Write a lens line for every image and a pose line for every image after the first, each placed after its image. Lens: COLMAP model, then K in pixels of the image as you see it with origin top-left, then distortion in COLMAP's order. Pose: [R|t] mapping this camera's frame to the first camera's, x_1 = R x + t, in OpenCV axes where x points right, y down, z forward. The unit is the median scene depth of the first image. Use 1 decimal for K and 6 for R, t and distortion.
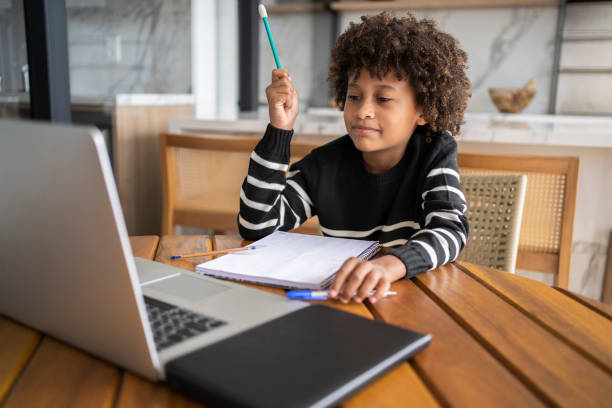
lens RADIAL K [[615.1, 0, 306.0], [0, 615.1, 204.0], [0, 0, 1]] dist [0.009366, 0.023583]
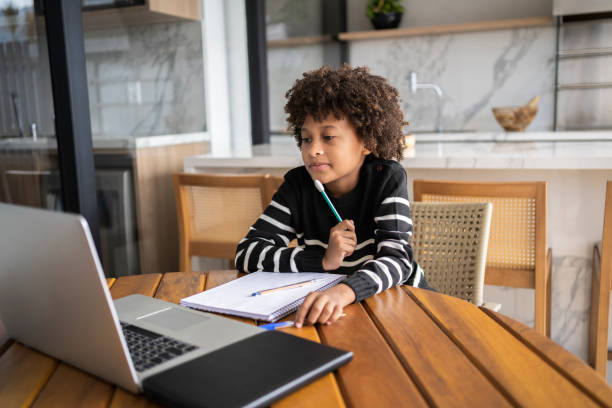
lens RADIAL K [[613.5, 0, 306.0], [0, 613.5, 204.0], [0, 0, 1]] dist [0.019003, 0.016025]
pose [[0.997500, -0.046410, -0.053293, 0.081845], [0.044940, 0.998584, -0.028462, -0.027251], [0.054539, 0.025996, 0.998173, -0.127880]]
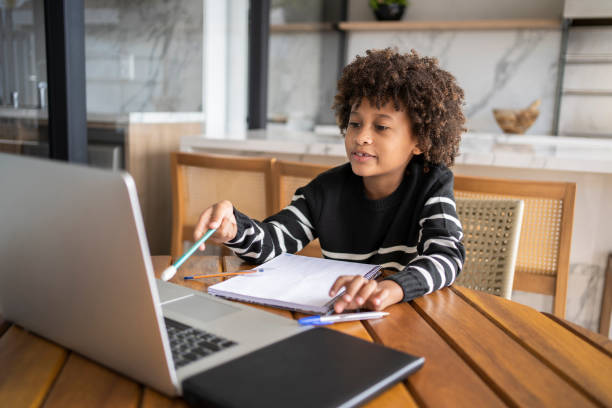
lens RADIAL K [[613.5, 0, 306.0], [0, 613.5, 204.0], [0, 0, 1]] dist [0.019003, 0.016025]
pose [[0.999852, 0.014055, -0.009968, 0.000317], [-0.014249, 0.999704, -0.019696, -0.015456], [0.009688, 0.019835, 0.999756, -0.042500]]
